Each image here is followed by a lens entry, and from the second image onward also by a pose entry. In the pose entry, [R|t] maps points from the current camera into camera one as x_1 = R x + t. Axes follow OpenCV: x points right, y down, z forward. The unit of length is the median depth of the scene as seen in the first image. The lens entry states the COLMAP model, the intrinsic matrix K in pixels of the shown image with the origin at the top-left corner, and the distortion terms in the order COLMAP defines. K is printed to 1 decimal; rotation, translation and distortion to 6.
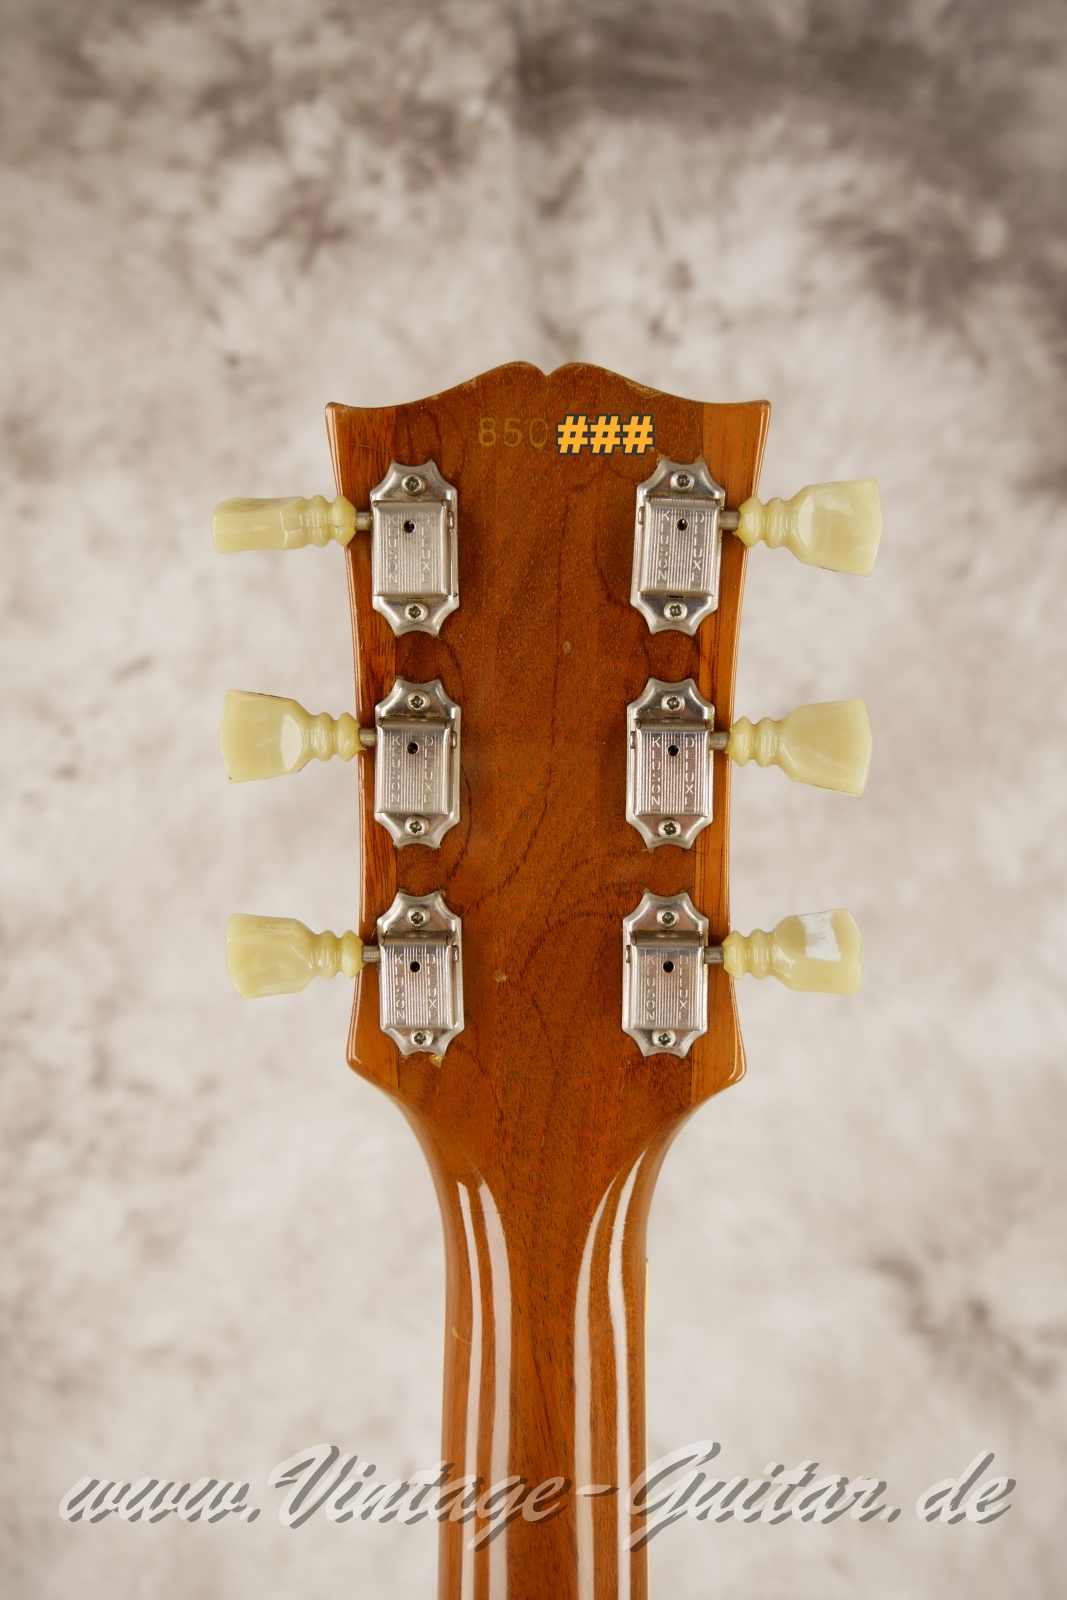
lens RADIAL K [[1309.9, 0, 534.7], [0, 1309.9, 810.9], [0, 0, 1]] dist [-0.073838, 0.032503]
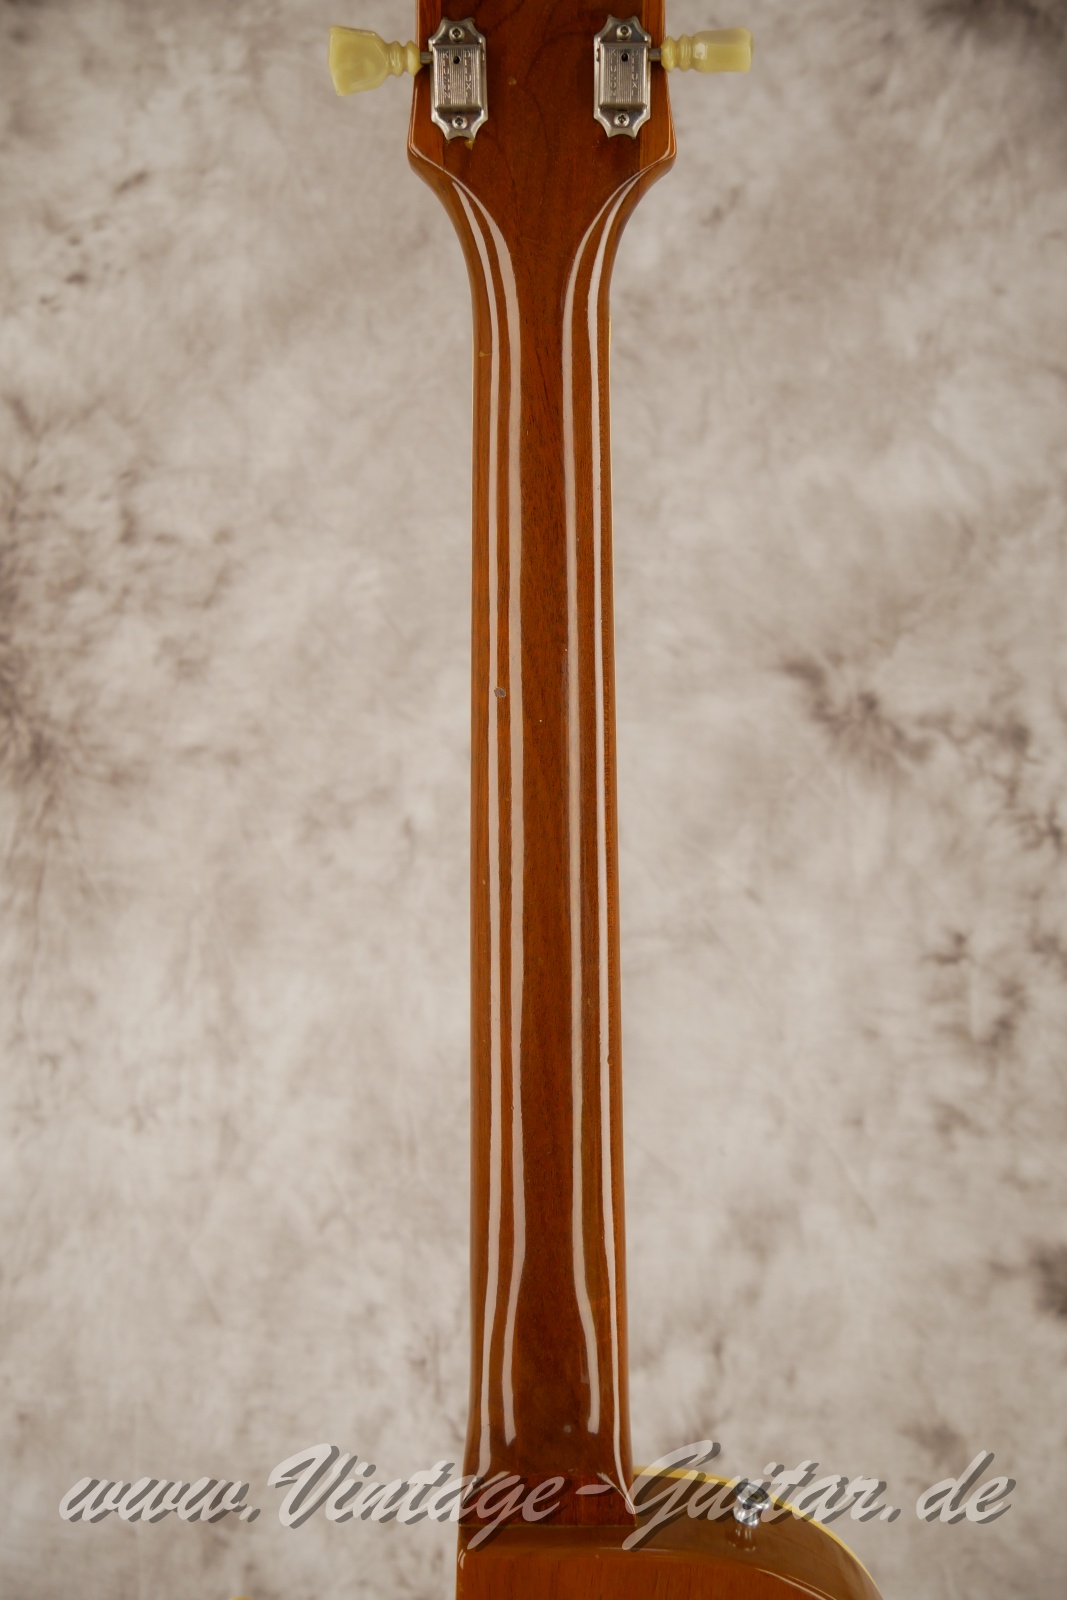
lens RADIAL K [[1309.9, 0, 534.7], [0, 1309.9, 810.9], [0, 0, 1]] dist [-0.073838, 0.032503]
pose [[0.998843, -0.019237, 0.044081, -0.029436], [0.010290, 0.980778, 0.194853, 0.239630], [-0.046982, -0.194174, 0.979841, -0.217144]]
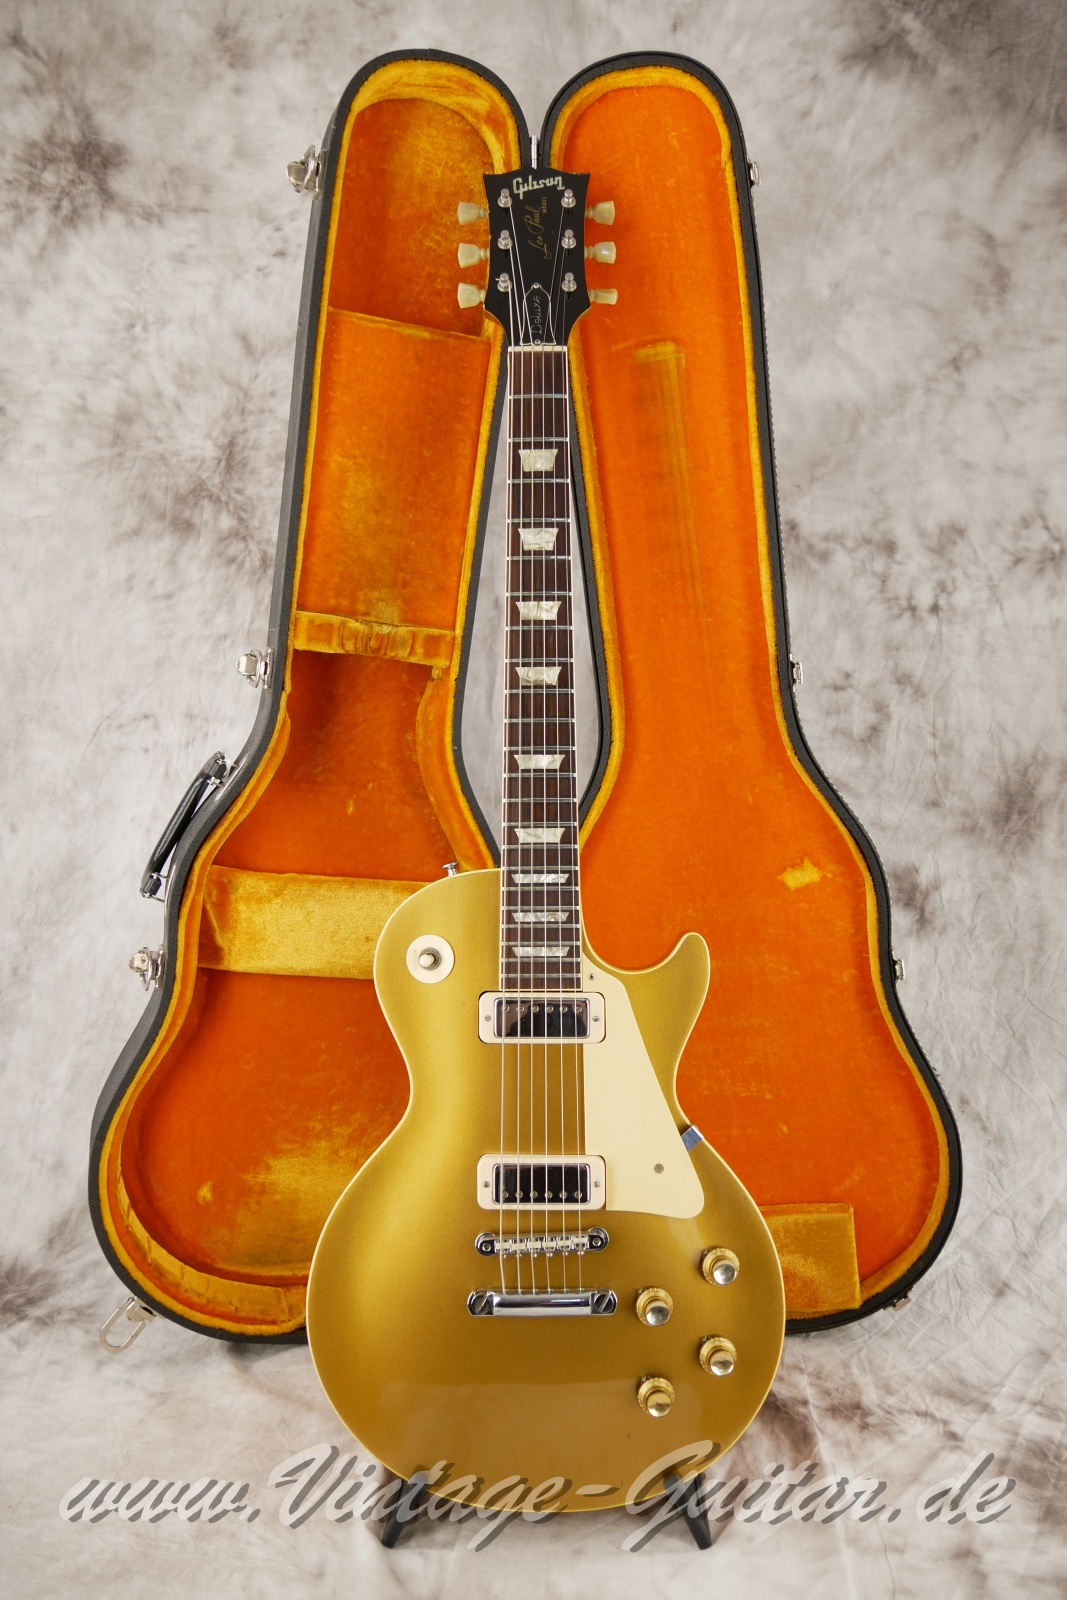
lens RADIAL K [[1297.2, 0, 533.5], [0, 1297.2, 800.0], [0, 0, 1]] dist [-0.077245, 0.043038]
pose [[0.999720, -0.022993, -0.005572, -0.038941], [0.023643, 0.962280, 0.271033, 0.246797], [-0.000870, -0.271089, 0.962554, -0.939605]]
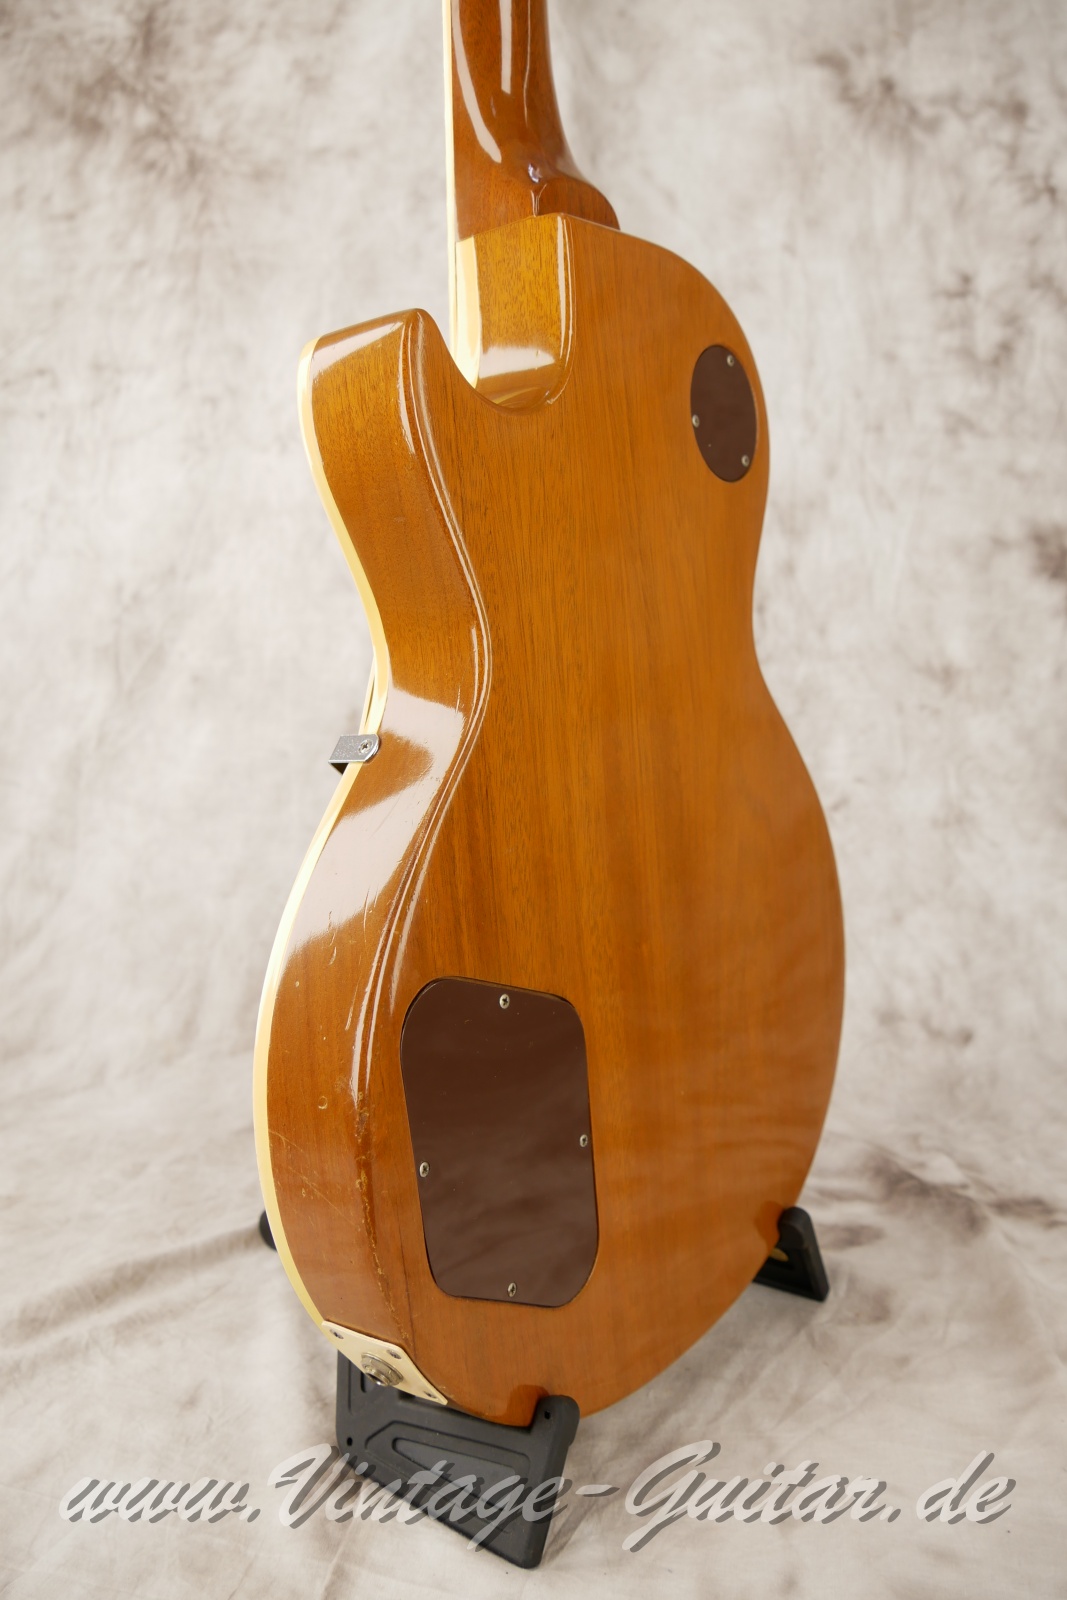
lens RADIAL K [[1328.1, 0, 531.0], [0, 1328.1, 807.8], [0, 0, 1]] dist [-0.067154, 0.026898]
pose [[0.998822, -0.034067, -0.034552, -0.029706], [0.042244, 0.960849, 0.273833, 0.734448], [0.023870, -0.274970, 0.961157, -0.613842]]
